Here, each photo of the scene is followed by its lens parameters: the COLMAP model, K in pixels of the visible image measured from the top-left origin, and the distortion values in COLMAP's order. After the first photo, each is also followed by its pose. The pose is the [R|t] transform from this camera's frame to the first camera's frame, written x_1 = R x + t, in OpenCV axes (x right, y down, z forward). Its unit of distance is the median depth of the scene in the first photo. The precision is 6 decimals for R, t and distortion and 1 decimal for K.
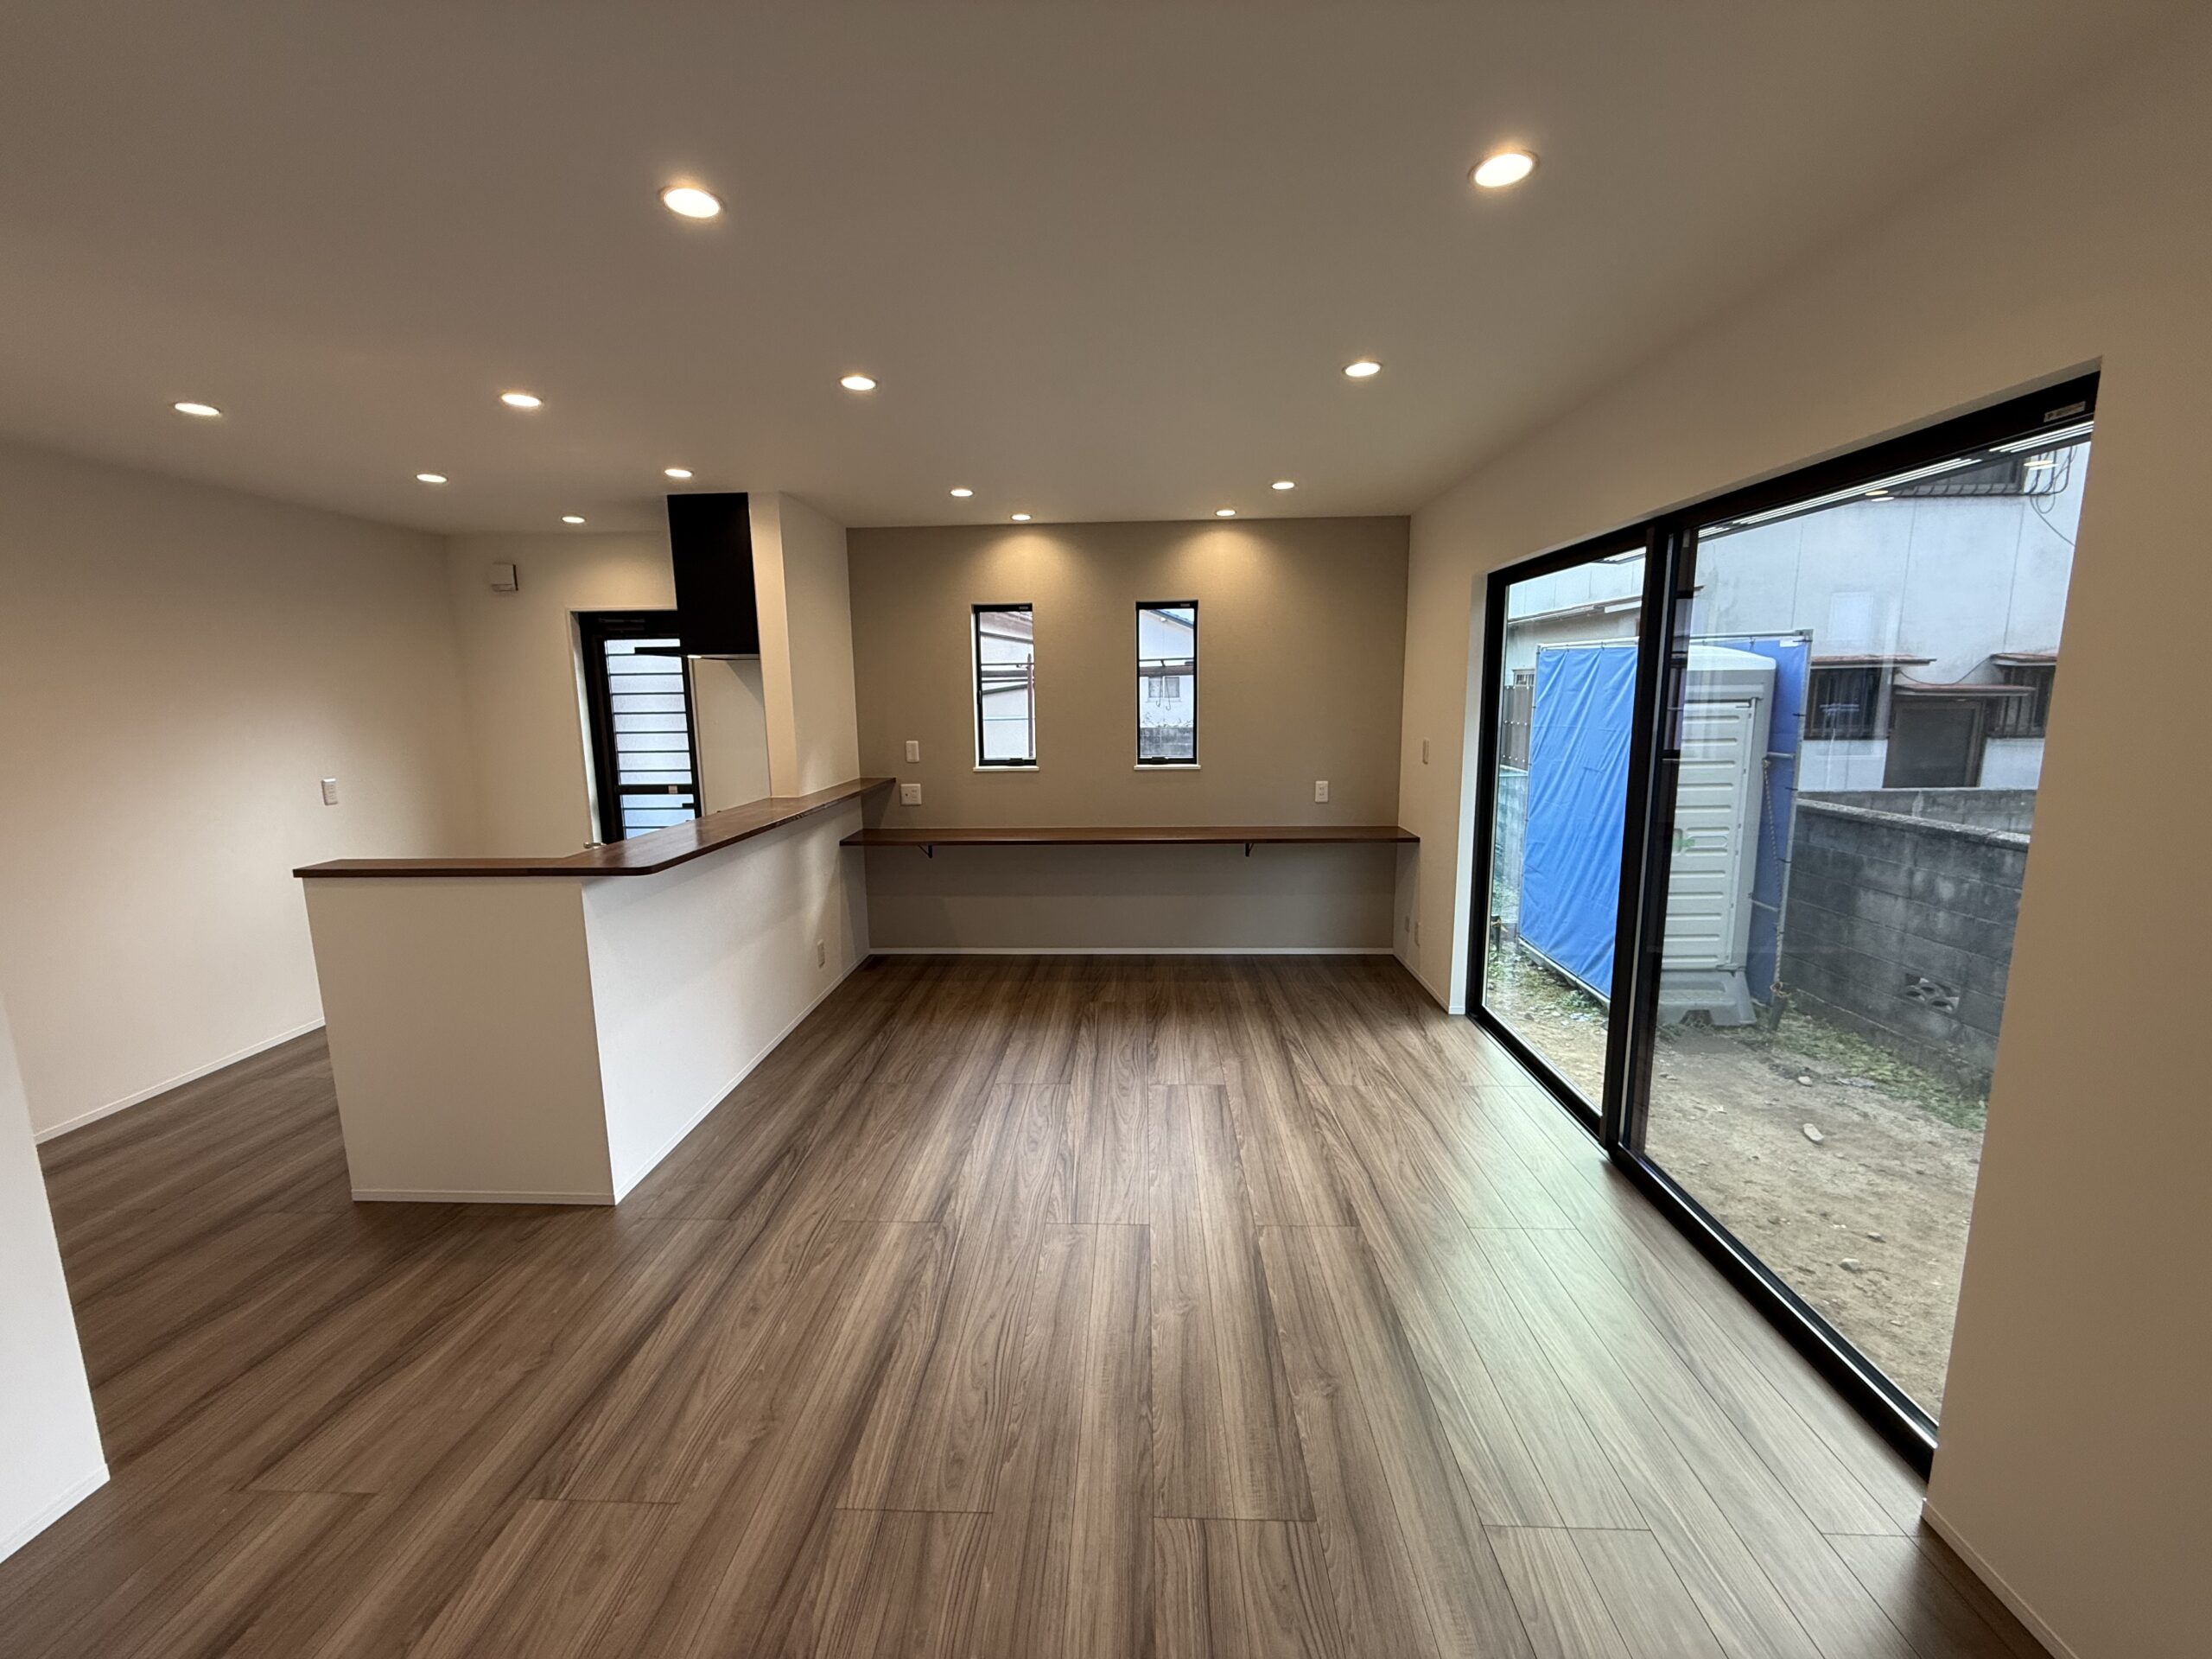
lens RADIAL K [[876.1, 0, 1102.9], [0, 876.1, 835.1], [0, 0, 1]] dist [-0.001641, -0.000038]
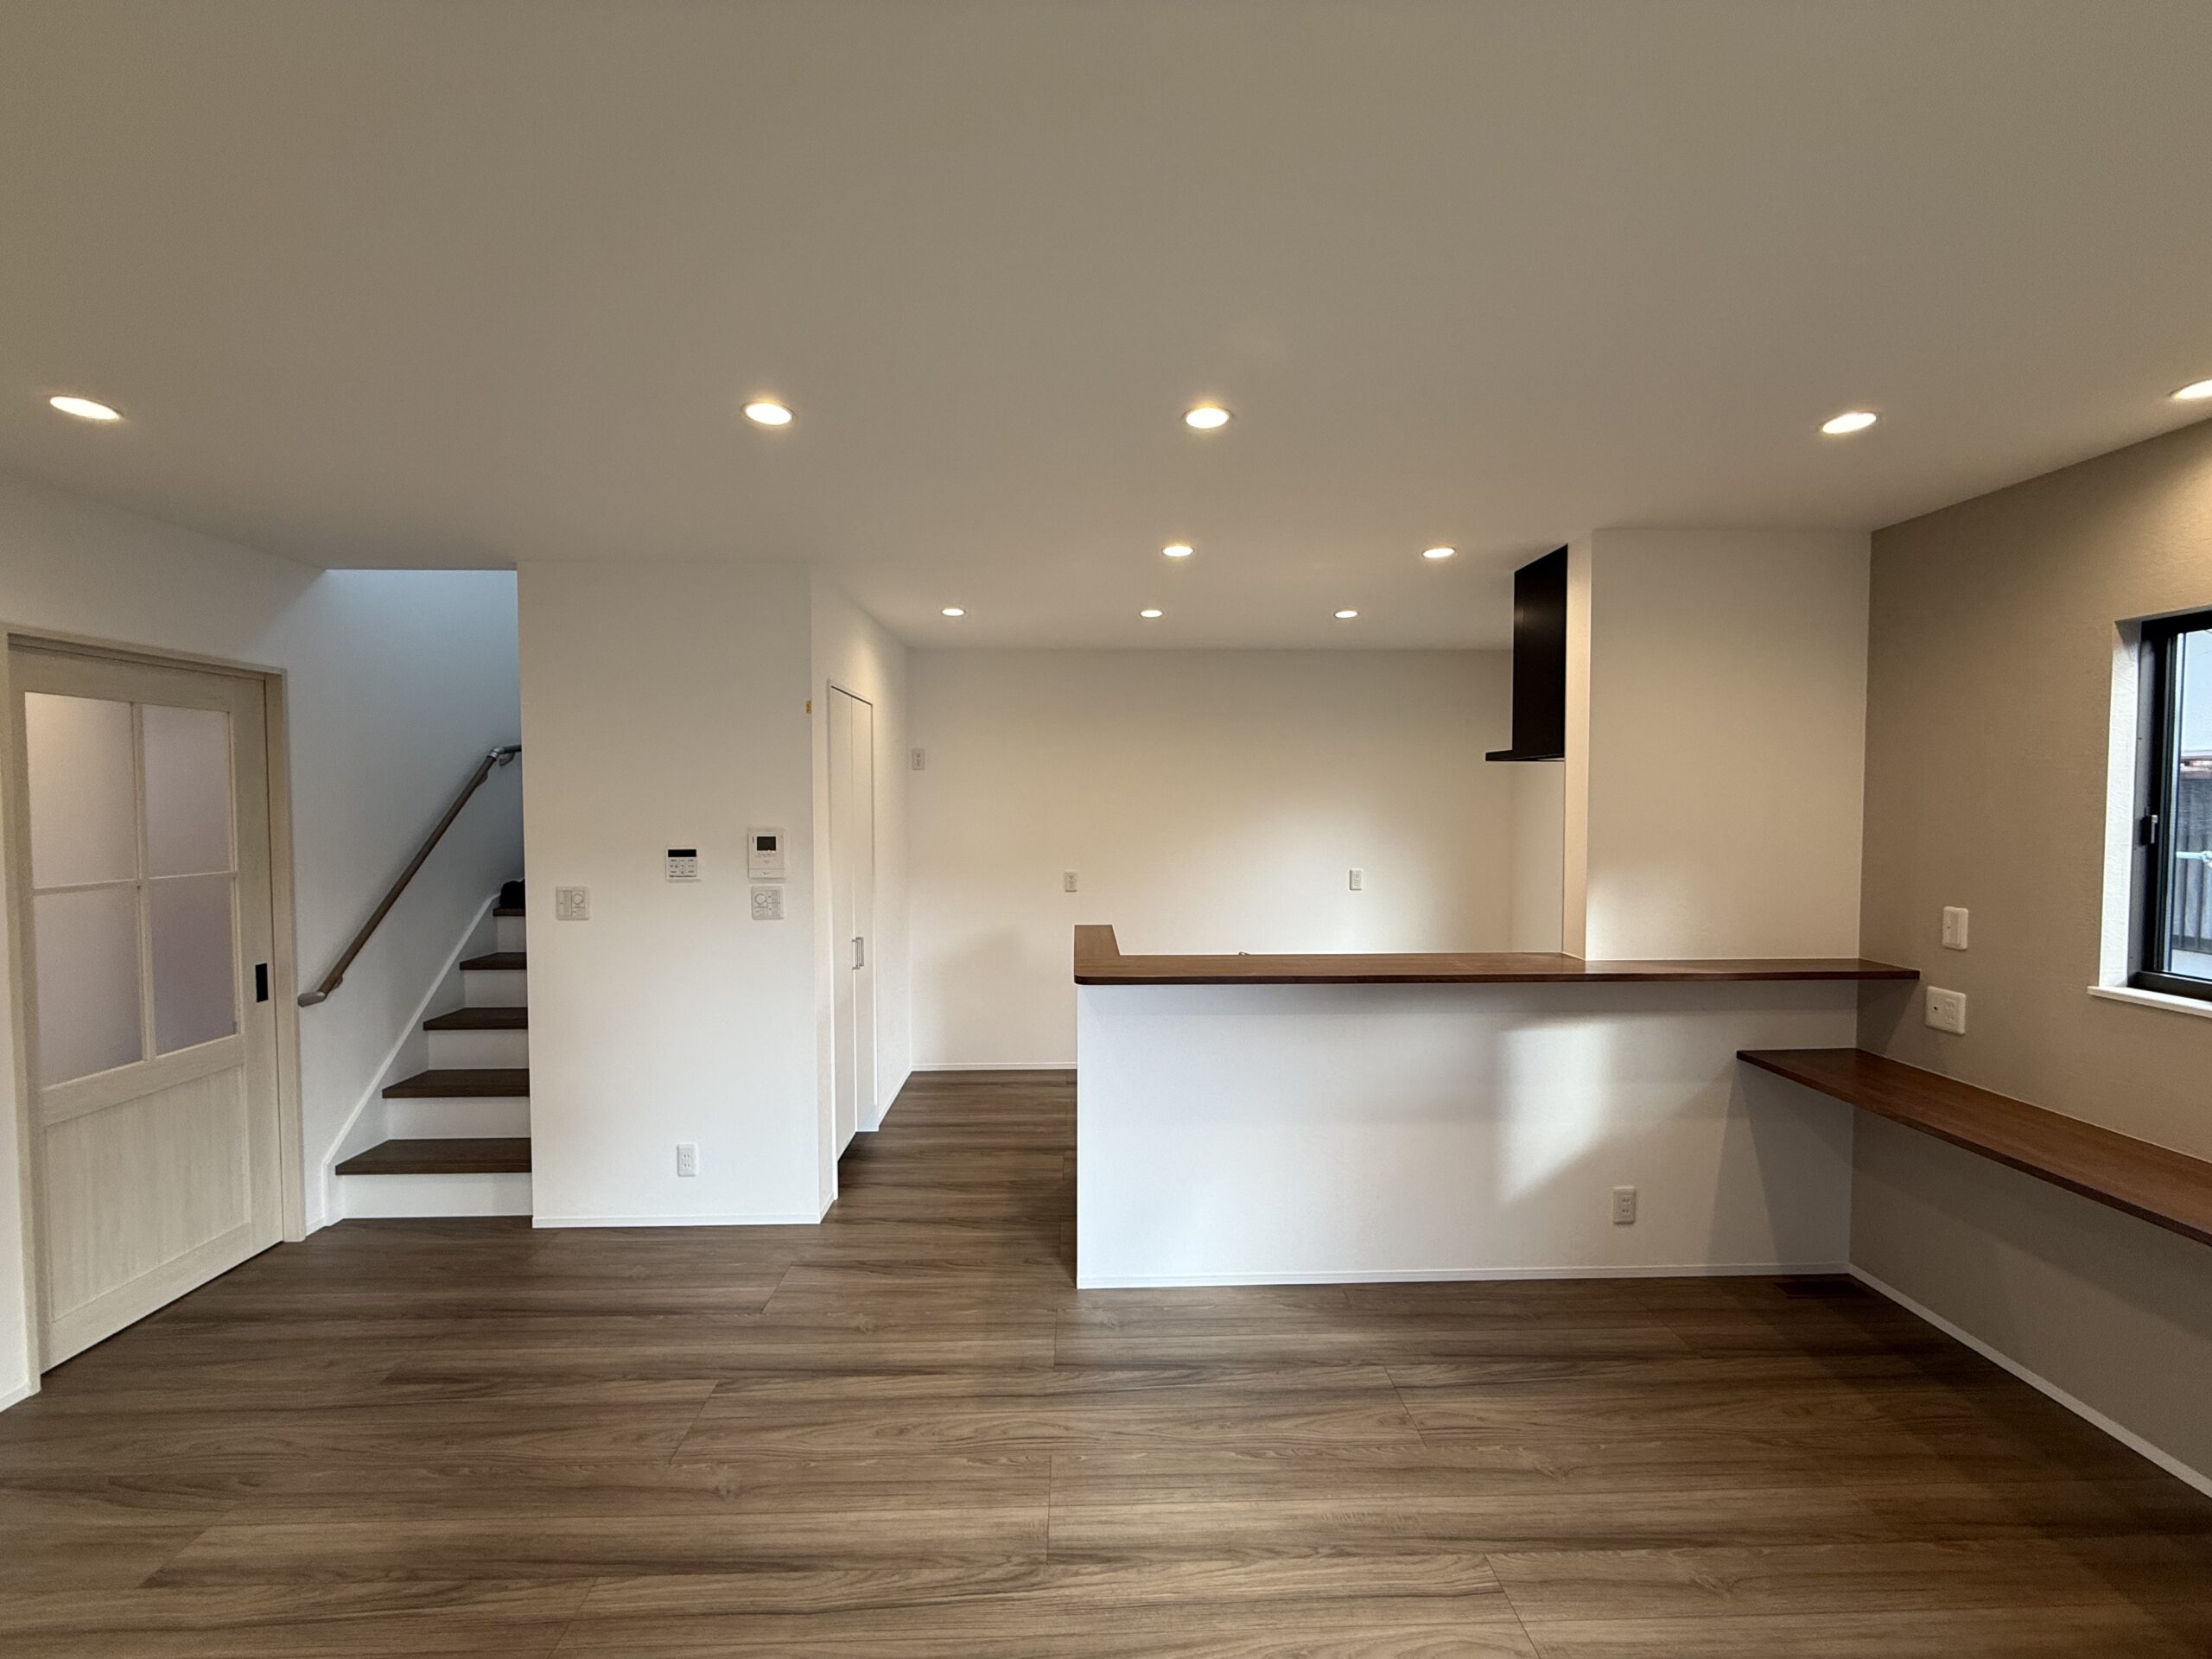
lens RADIAL K [[876.1, 0, 1098.8], [0, 876.1, 828.3], [0, 0, 1]] dist [-0.001641, -0.000038]
pose [[0.070721, 0.049316, -0.996276, 0.394526], [-0.163205, 0.985890, 0.037217, -0.140633], [0.984054, 0.159965, 0.077771, 0.716266]]
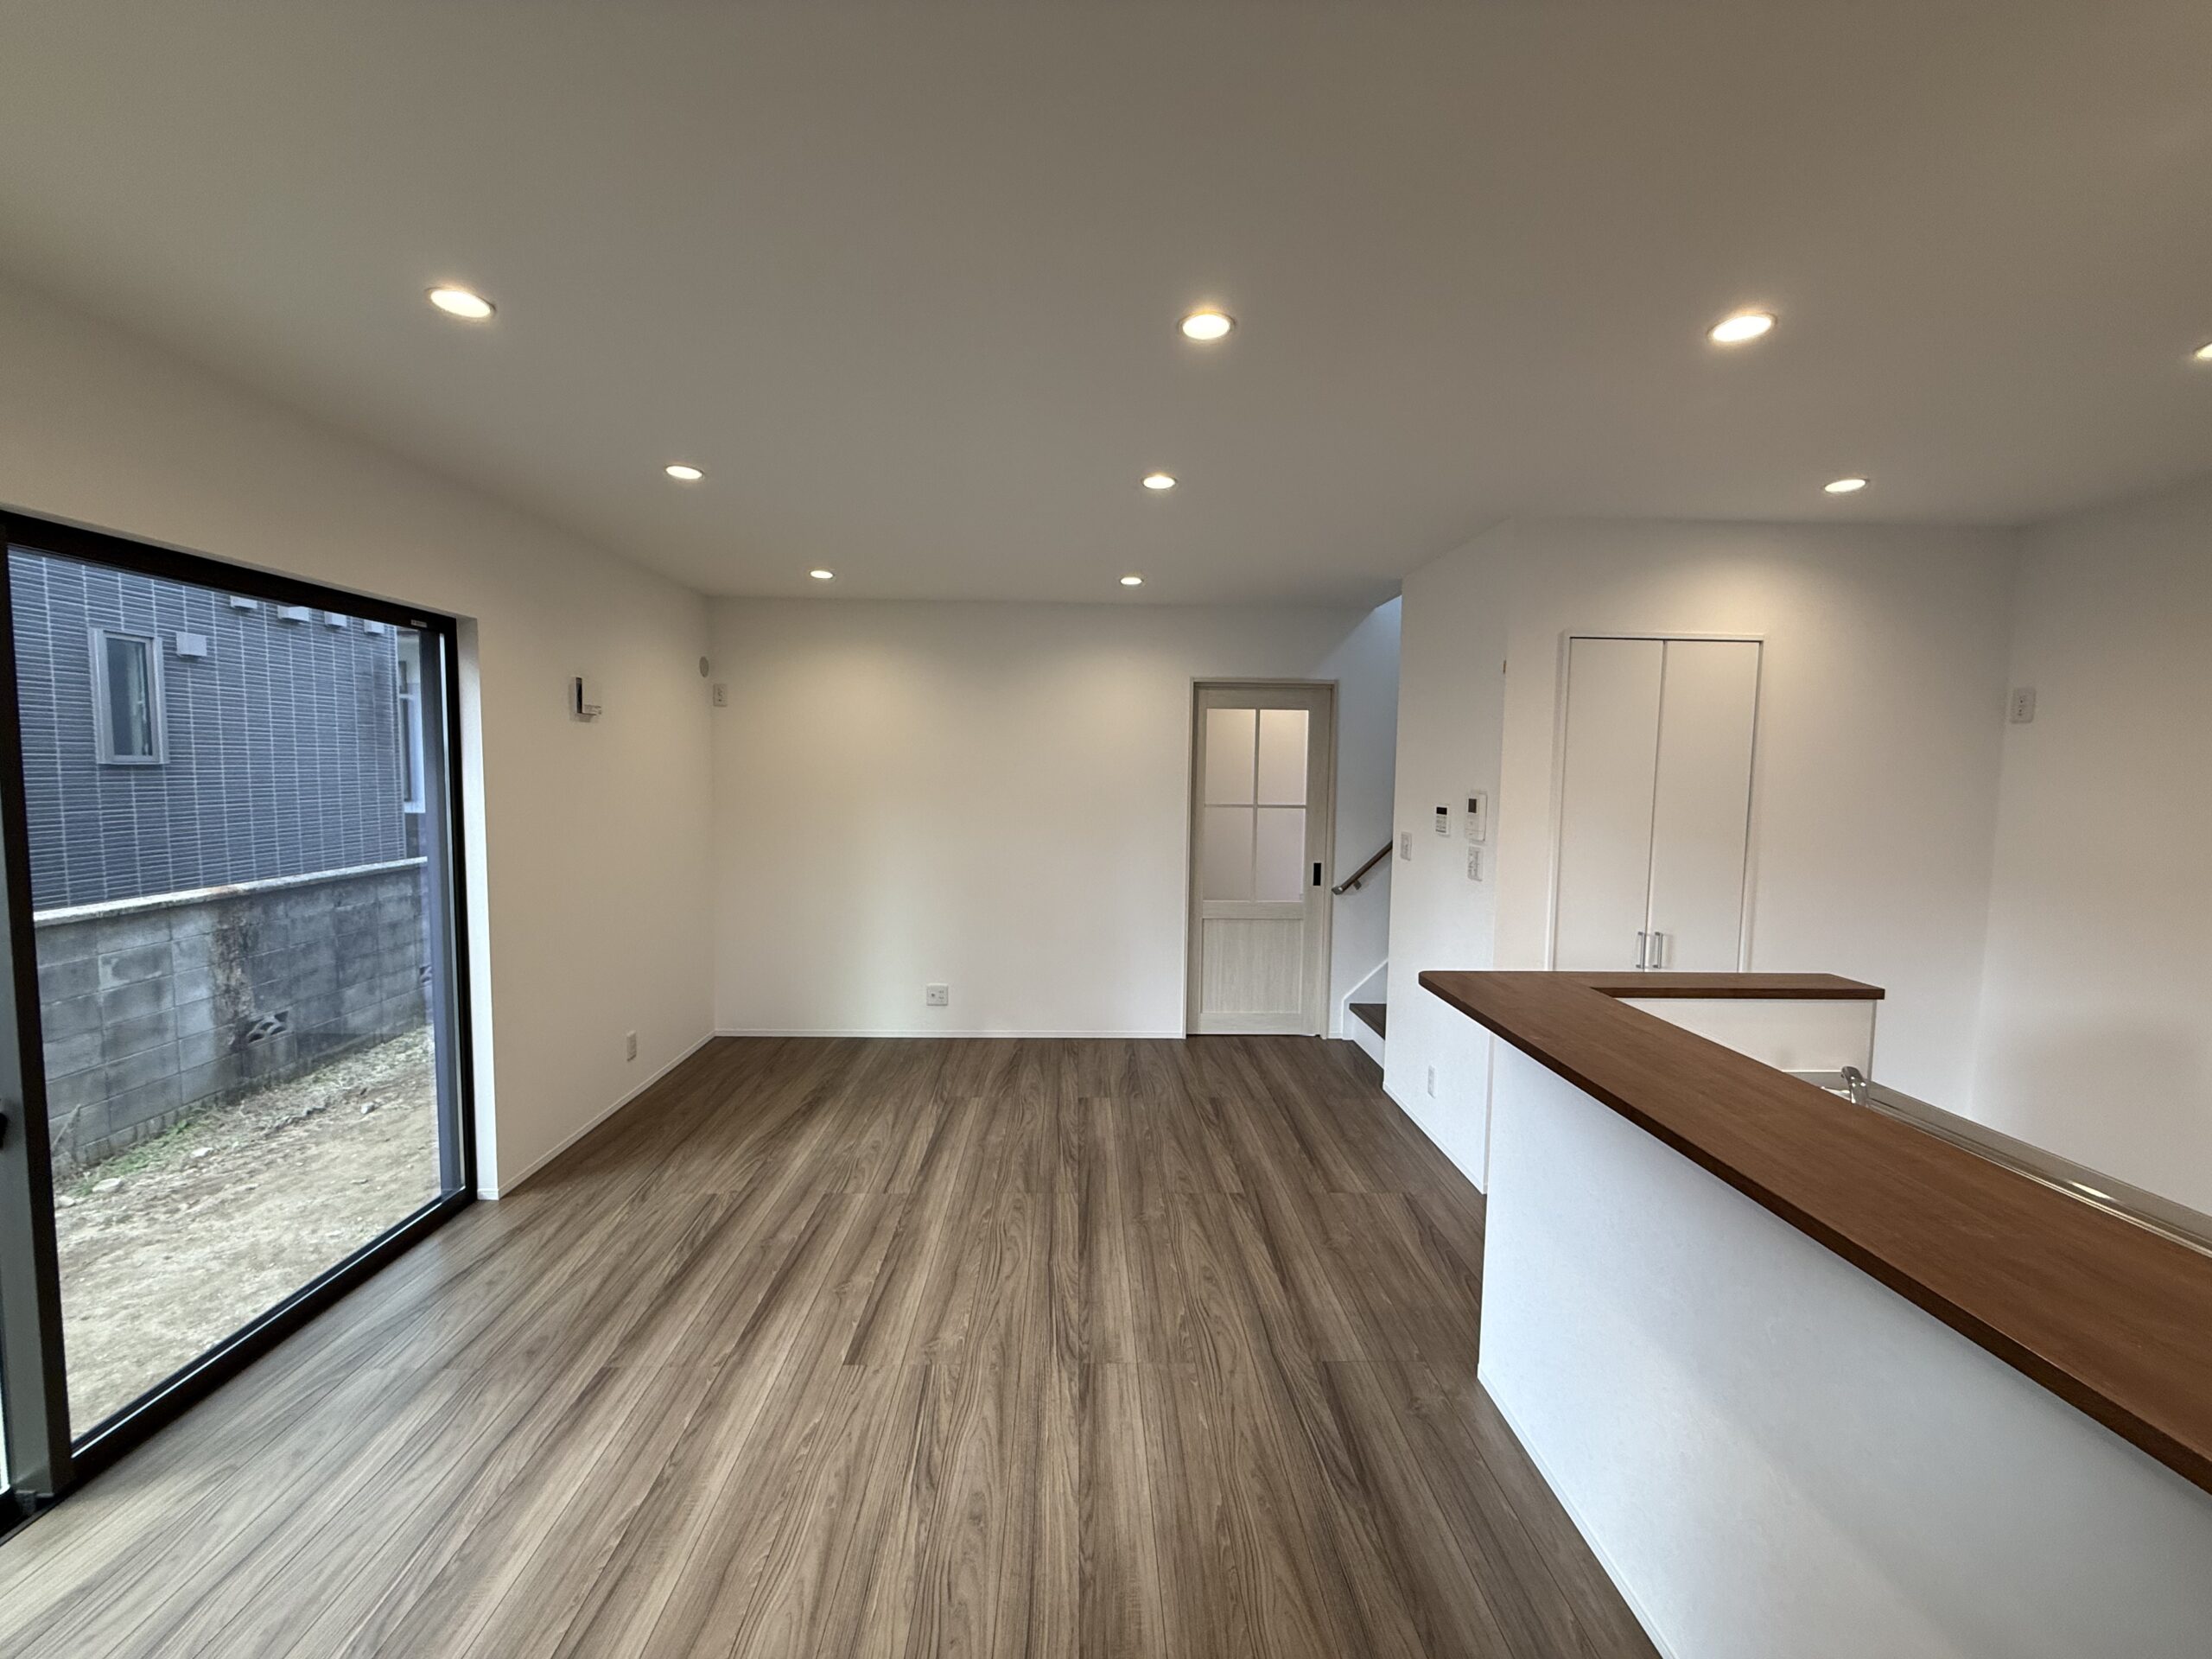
lens RADIAL K [[876.1, 0, 1103.2], [0, 876.1, 824.1], [0, 0, 1]] dist [-0.001641, -0.000038]
pose [[-0.997241, 0.005771, -0.074002, -0.116942], [-0.011549, 0.972770, 0.231483, -0.236196], [0.073322, 0.231699, -0.970020, 1.393855]]
